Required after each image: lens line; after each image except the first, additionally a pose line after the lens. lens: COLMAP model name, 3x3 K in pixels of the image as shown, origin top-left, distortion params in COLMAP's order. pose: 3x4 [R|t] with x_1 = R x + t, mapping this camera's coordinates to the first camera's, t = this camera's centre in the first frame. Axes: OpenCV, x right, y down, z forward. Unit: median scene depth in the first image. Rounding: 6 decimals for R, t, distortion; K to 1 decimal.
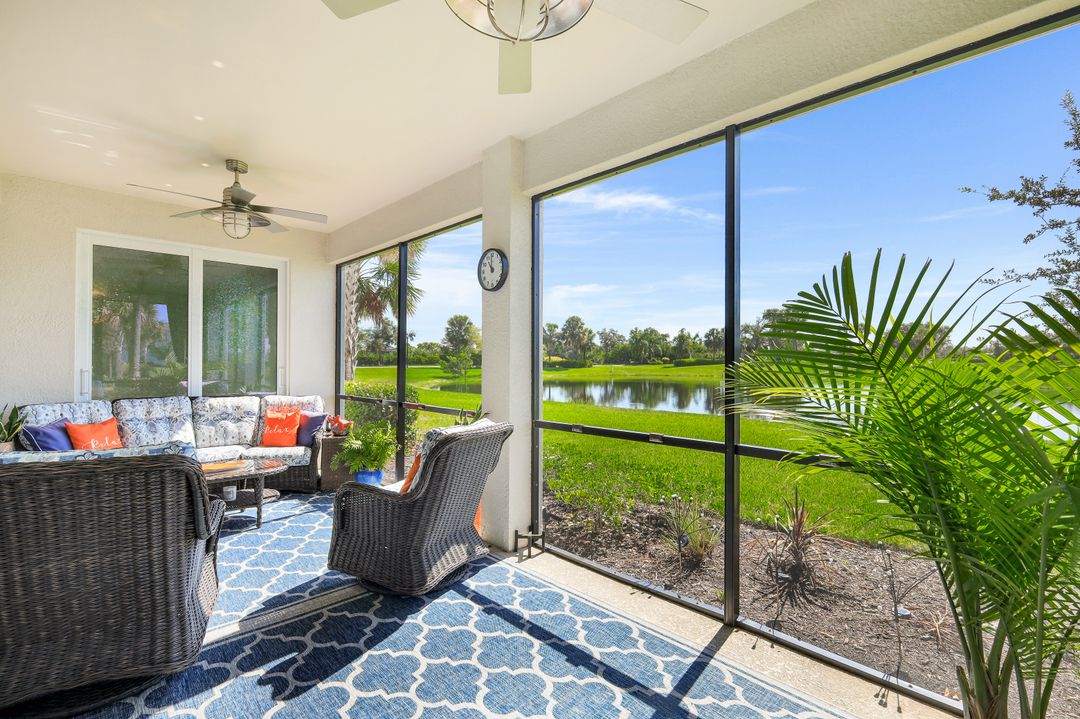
lens RADIAL K [[474.4, 0, 541.6], [0, 474.4, 360.9], [0, 0, 1]] dist [0.002451, 0.000065]
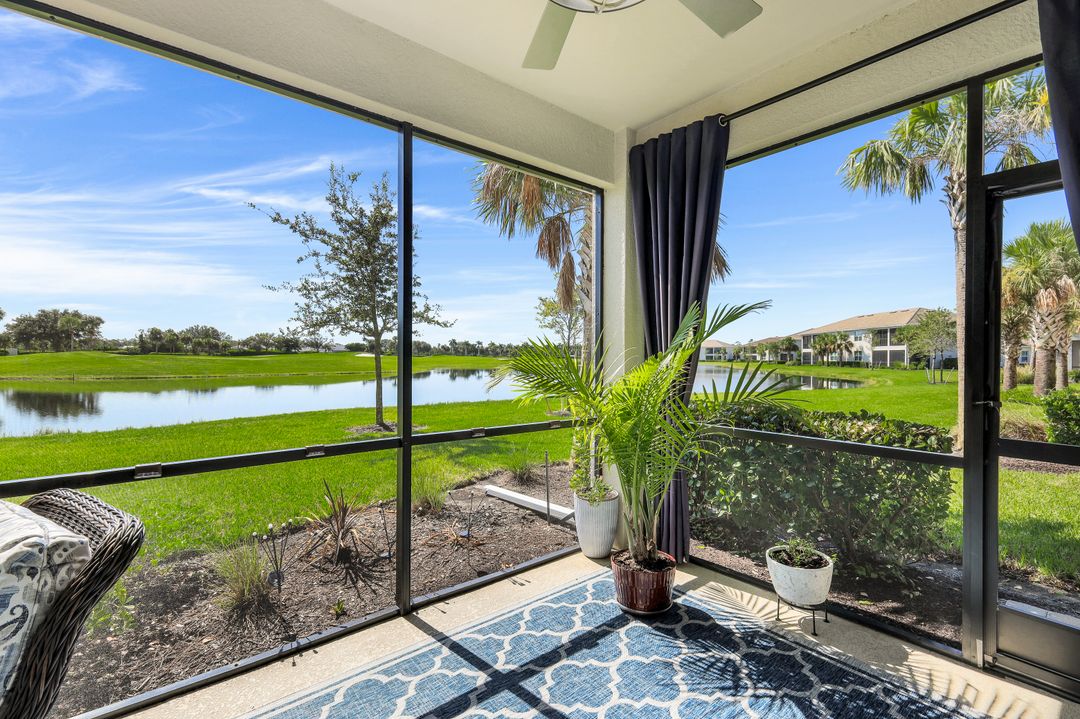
lens RADIAL K [[481.6, 0, 538.1], [0, 481.6, 351.7], [0, 0, 1]] dist [0.003265, 0.000765]
pose [[0.098577, 0.008568, 0.995092, -0.273558], [-0.003238, 0.999960, -0.008289, 0.001735], [-0.995124, -0.002405, 0.098601, 0.279911]]
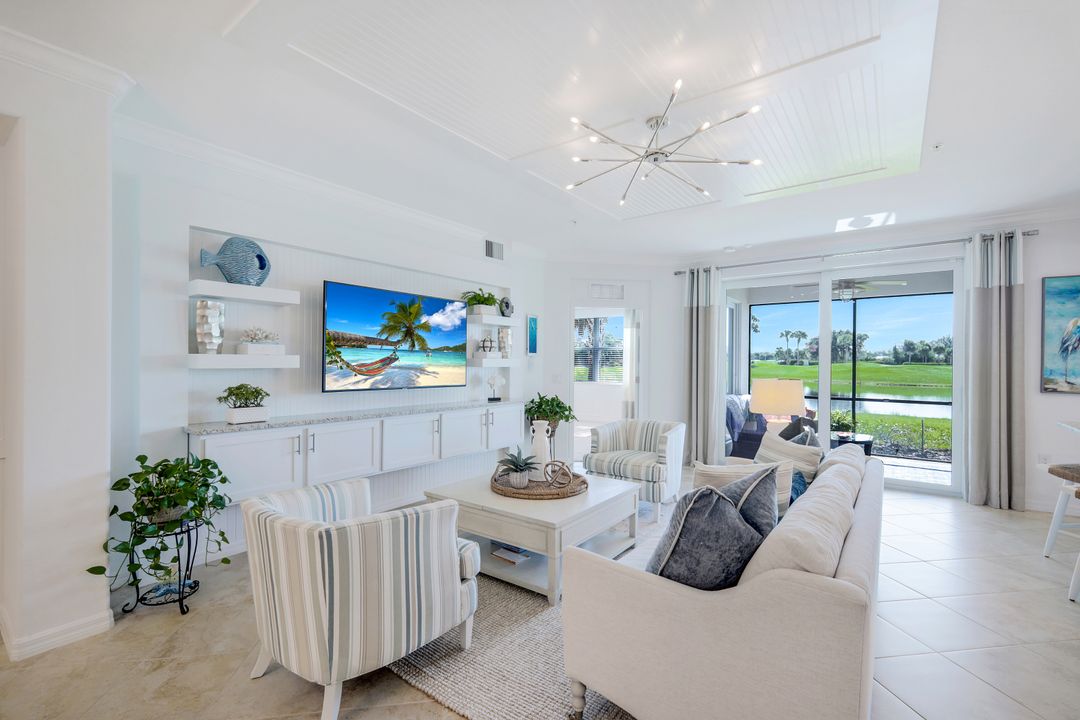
lens RADIAL K [[474.4, 0, 541.6], [0, 474.4, 361.4], [0, 0, 1]] dist [0.002451, 0.000065]
pose [[0.988101, 0.004108, 0.153753, -1.425086], [-0.003853, 0.999991, -0.001956, -0.025852], [-0.153759, 0.001340, 0.988107, -0.379955]]
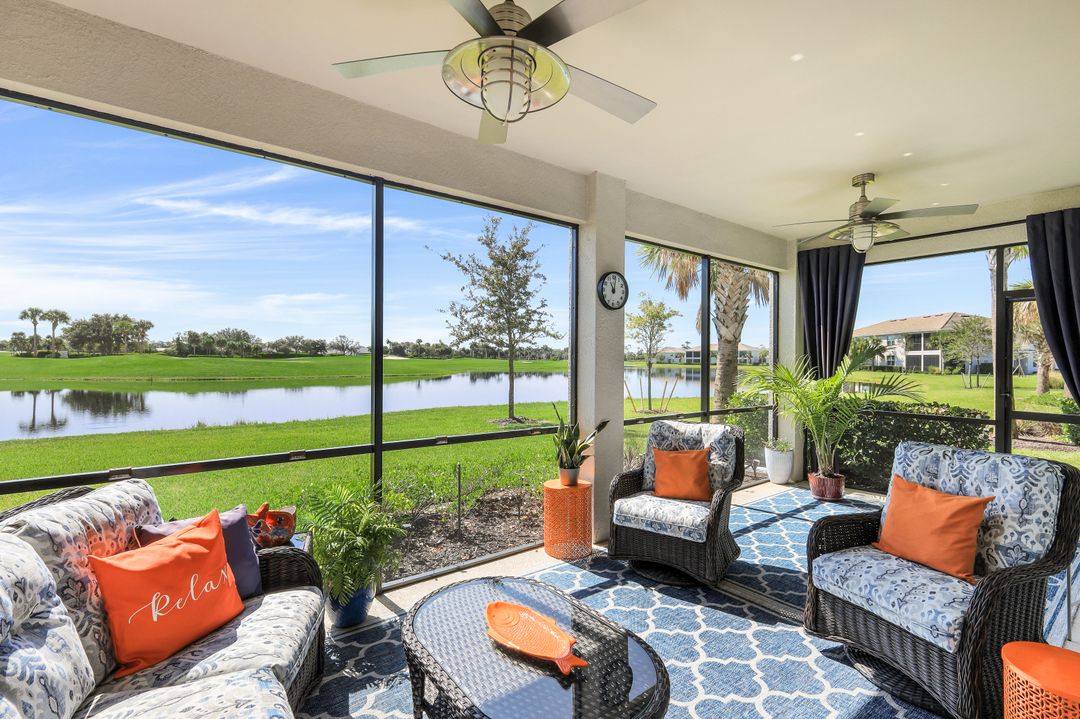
lens RADIAL K [[487.6, 0, 535.6], [0, 487.6, 357.3], [0, 0, 1]] dist [0.003260, -0.000231]
pose [[0.135868, 0.002666, 0.990723, -0.792748], [-0.005812, 0.999981, -0.001894, -0.020241], [-0.990710, -0.005500, 0.135881, 0.646496]]
